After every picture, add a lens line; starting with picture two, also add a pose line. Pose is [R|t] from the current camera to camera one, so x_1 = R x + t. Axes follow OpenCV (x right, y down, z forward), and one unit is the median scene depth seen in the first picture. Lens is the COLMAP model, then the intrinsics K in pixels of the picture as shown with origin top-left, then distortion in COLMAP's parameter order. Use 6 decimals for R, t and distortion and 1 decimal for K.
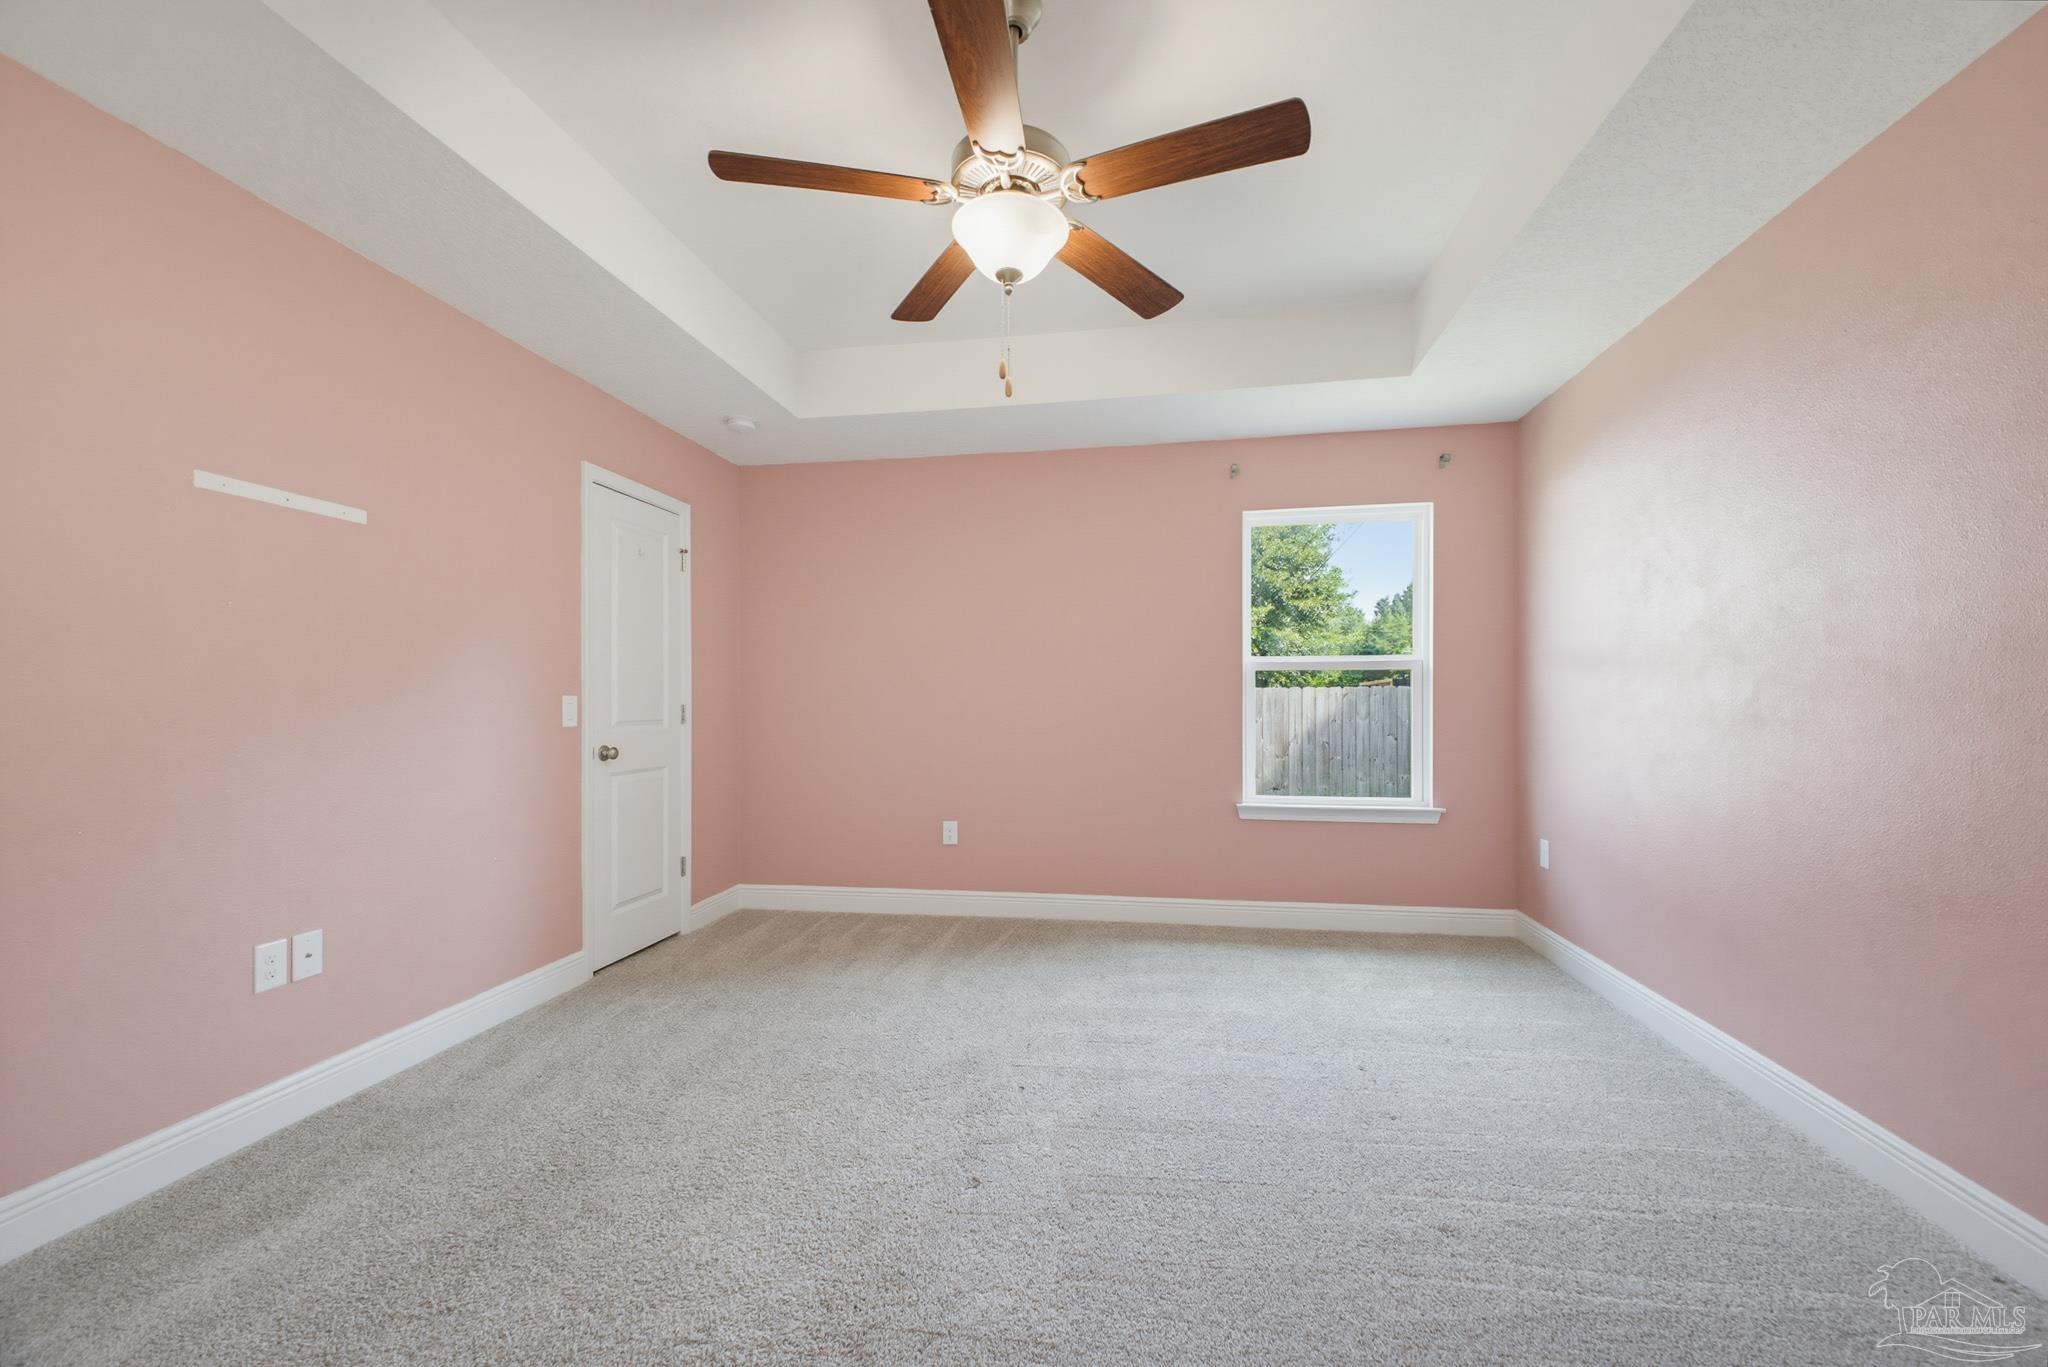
lens RADIAL K [[807.7, 0, 1024.0], [0, 807.7, 683.5], [0, 0, 1]] dist [-0.000484, -0.000050]
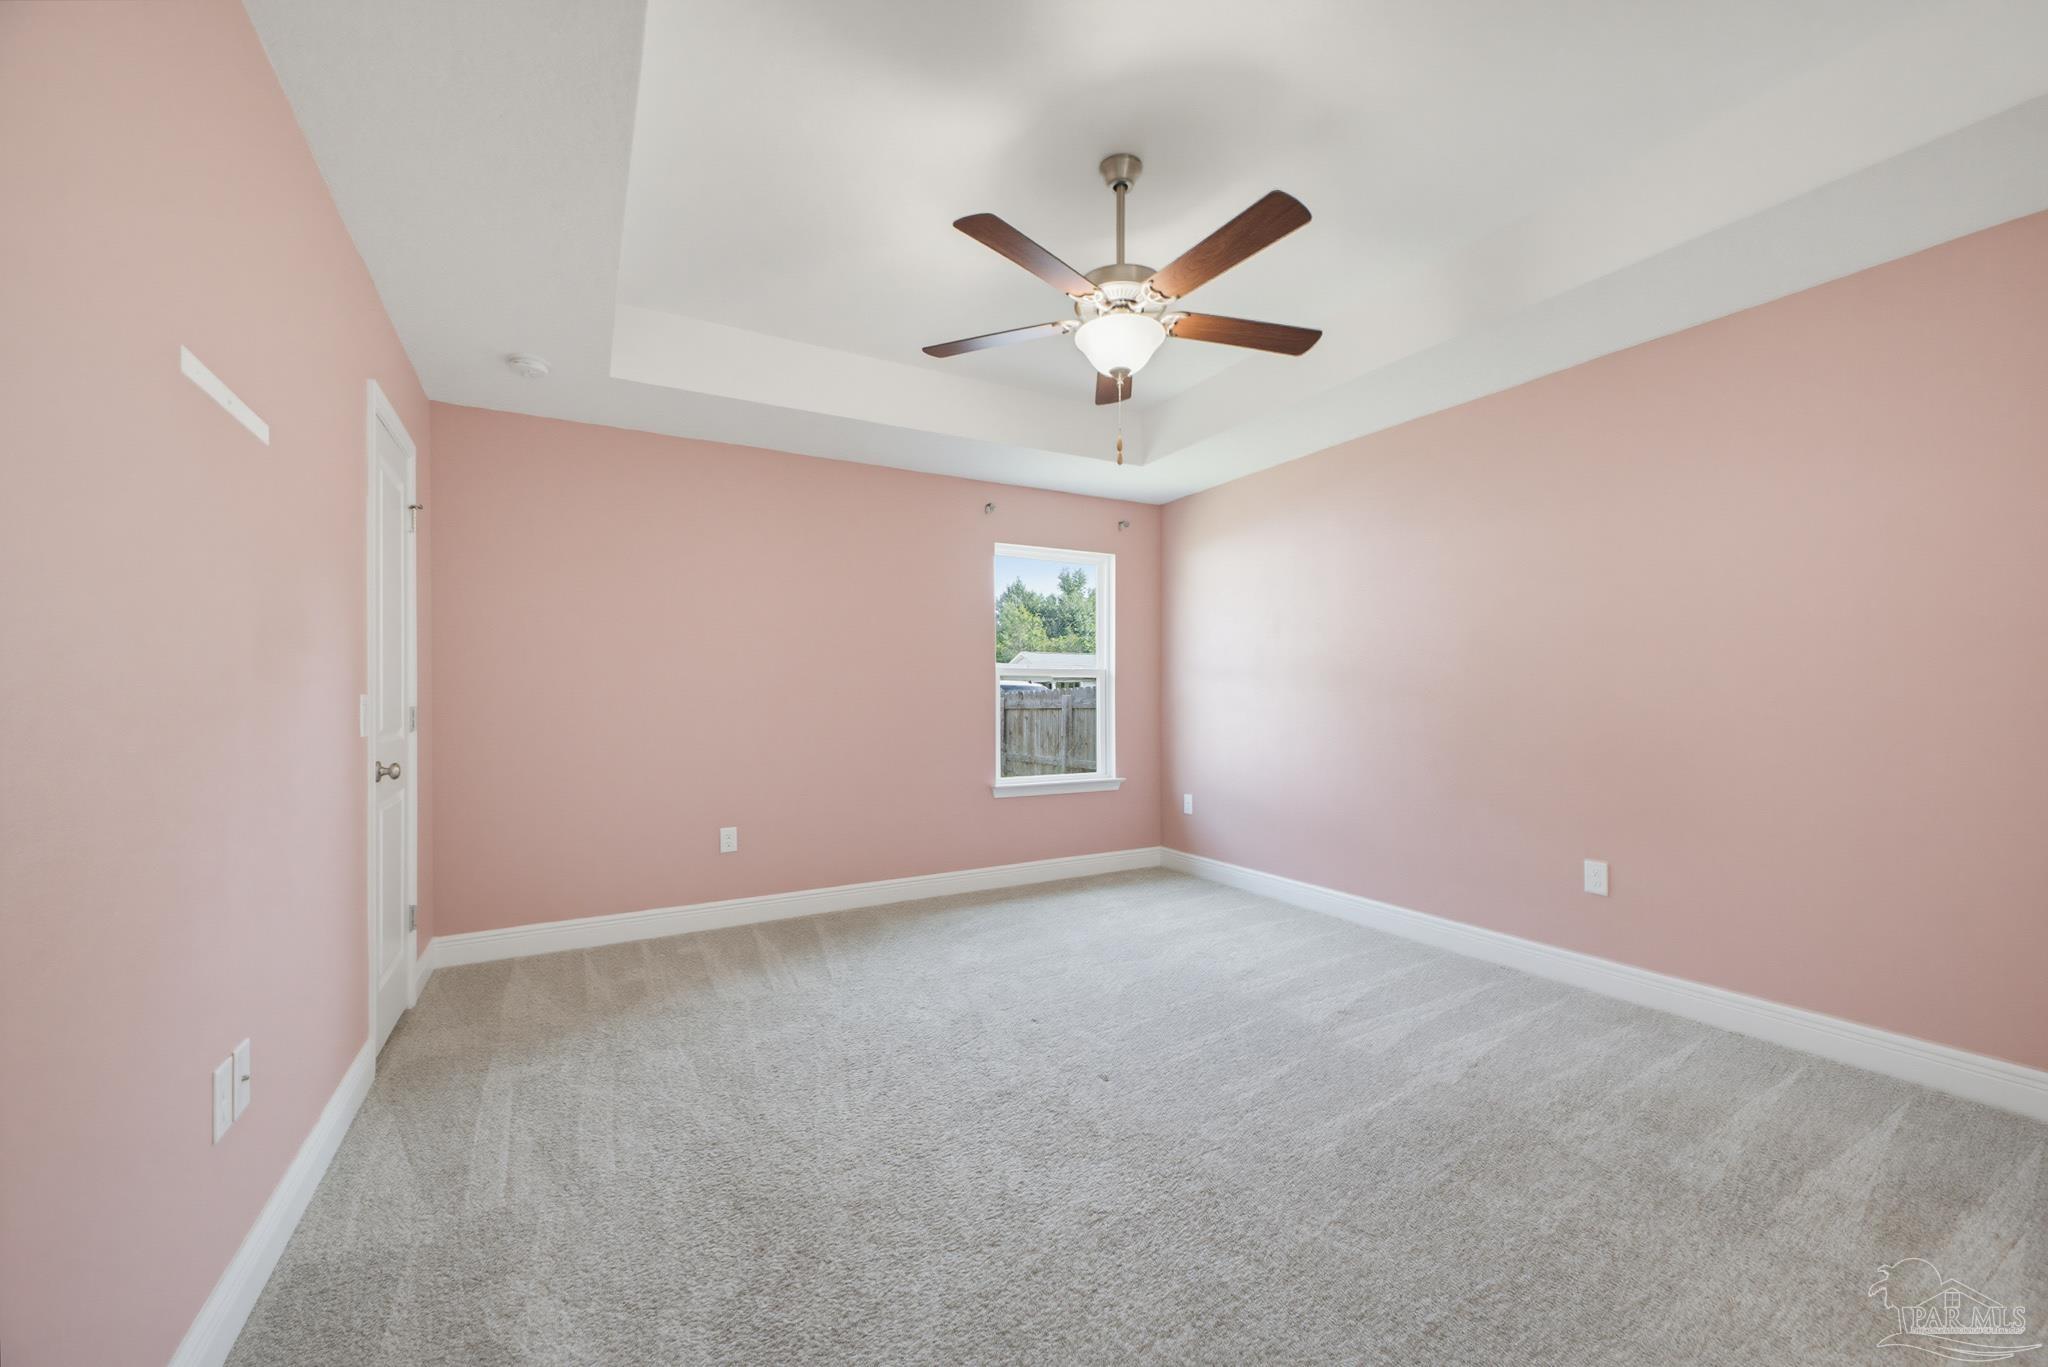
lens RADIAL K [[807.7, 0, 1024.0], [0, 807.7, 683.5], [0, 0, 1]] dist [-0.000484, -0.000050]
pose [[0.774488, 0.011771, 0.632480, -0.482871], [-0.008236, 0.999930, -0.008523, 0.006101], [-0.632535, 0.001392, 0.774530, 0.044420]]
